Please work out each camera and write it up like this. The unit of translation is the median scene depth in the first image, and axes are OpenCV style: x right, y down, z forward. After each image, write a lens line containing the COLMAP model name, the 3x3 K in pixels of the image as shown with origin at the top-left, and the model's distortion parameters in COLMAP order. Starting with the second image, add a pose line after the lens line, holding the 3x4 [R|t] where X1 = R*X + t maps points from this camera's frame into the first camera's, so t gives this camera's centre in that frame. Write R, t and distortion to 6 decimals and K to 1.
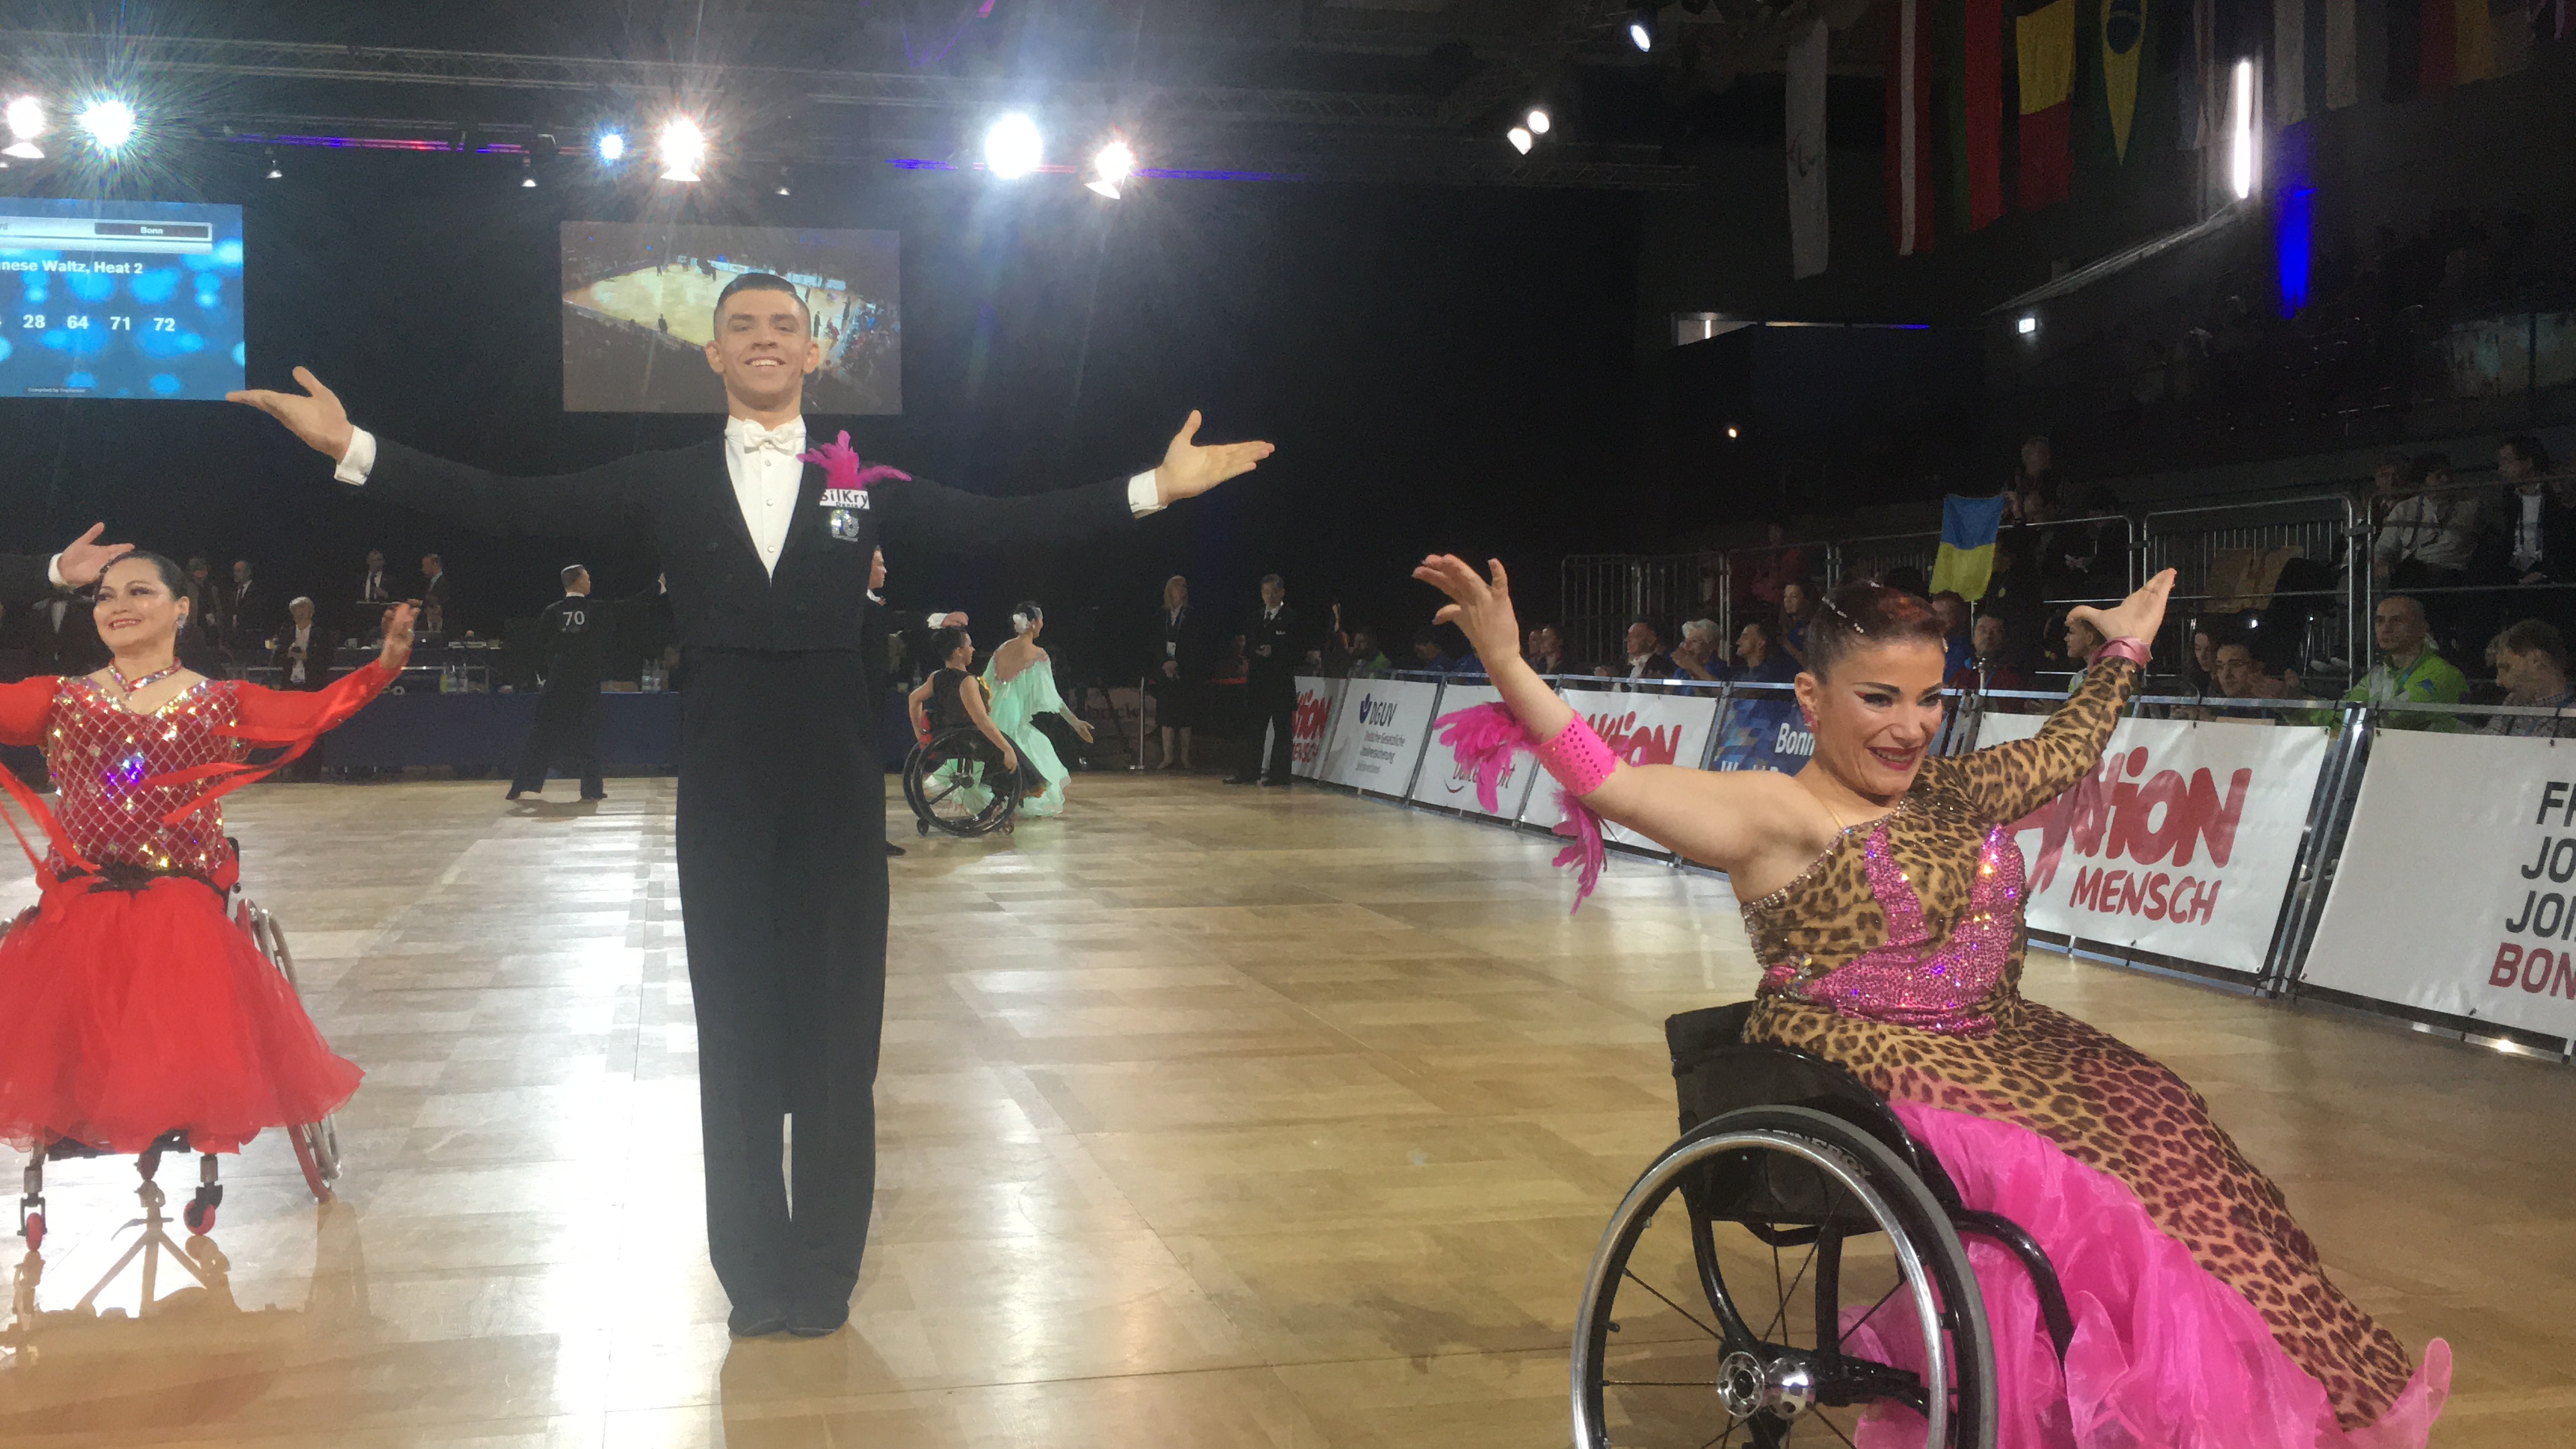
lens RADIAL K [[2483.8, 0, 1288.0], [0, 2483.8, 724.5], [0, 0, 1]] dist [-0.011087, -0.015281]
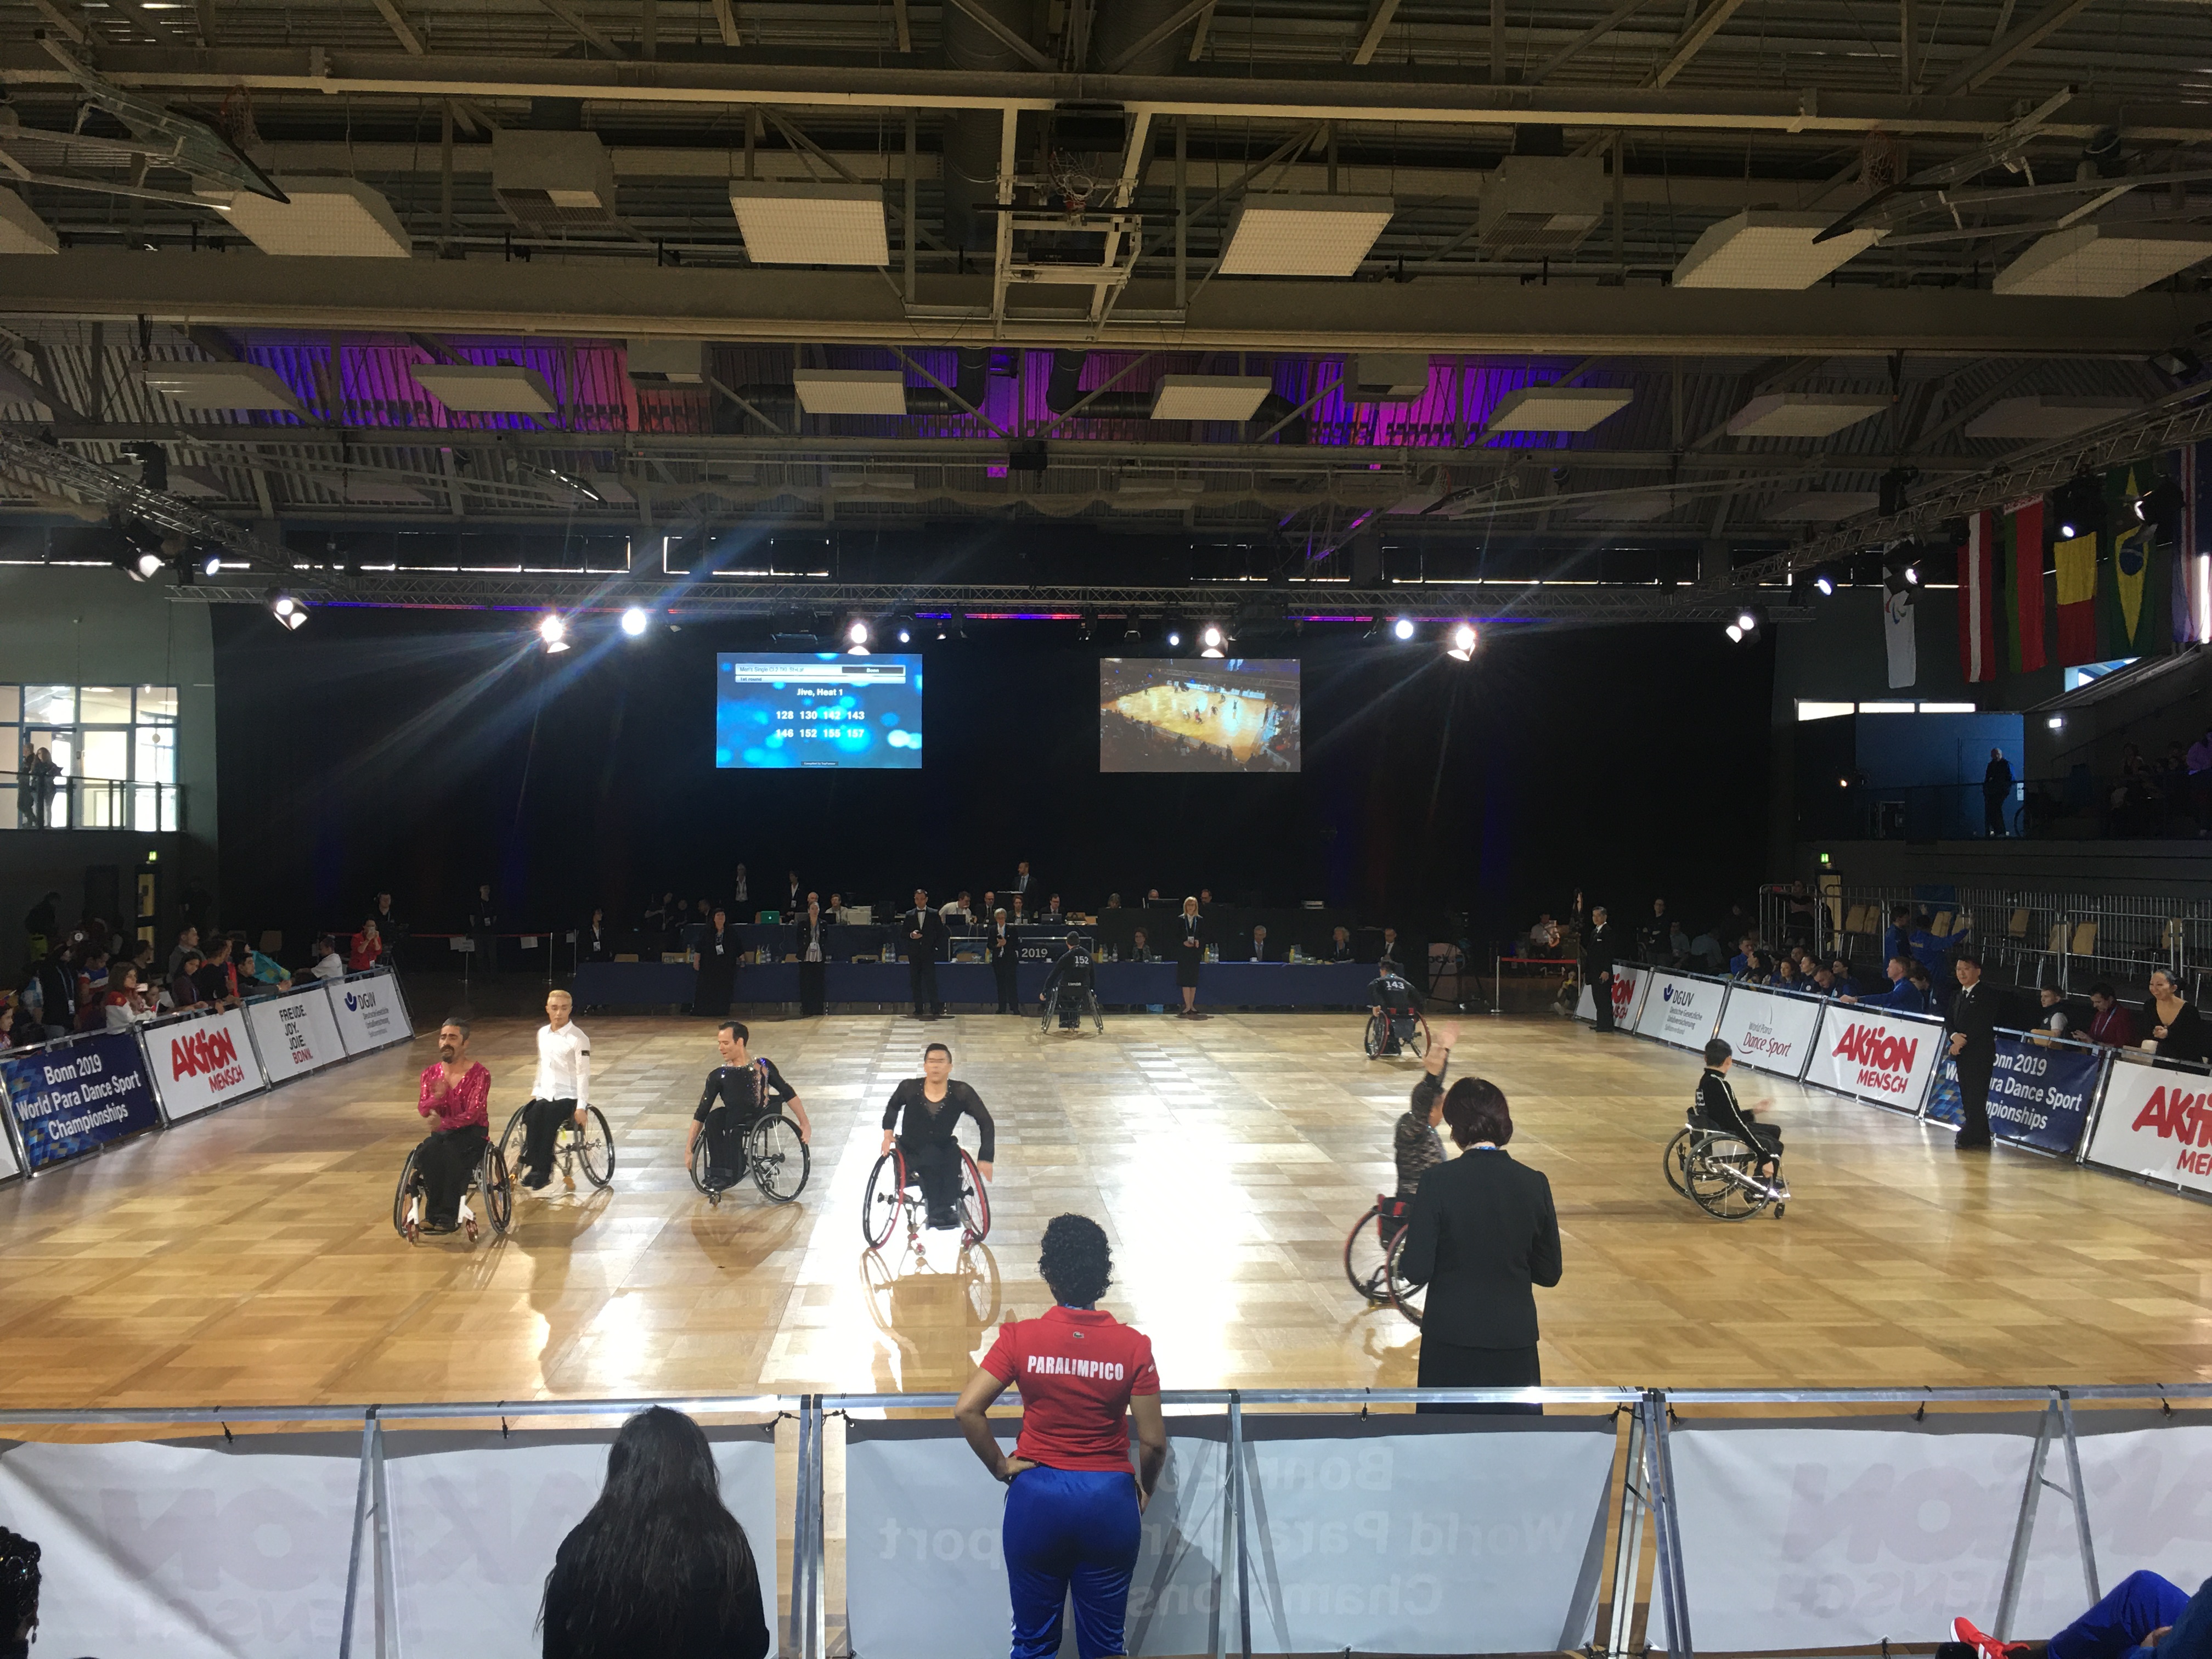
lens RADIAL K [[1830.0, 0, 1106.0], [0, 1830.0, 829.5], [0, 0, 1]] dist [0.004000, 0.005154]
pose [[0.987102, 0.002632, -0.160069, -0.124903], [-0.009550, 0.999052, -0.042468, -0.051571], [0.159806, 0.043449, 0.986192, -0.260377]]
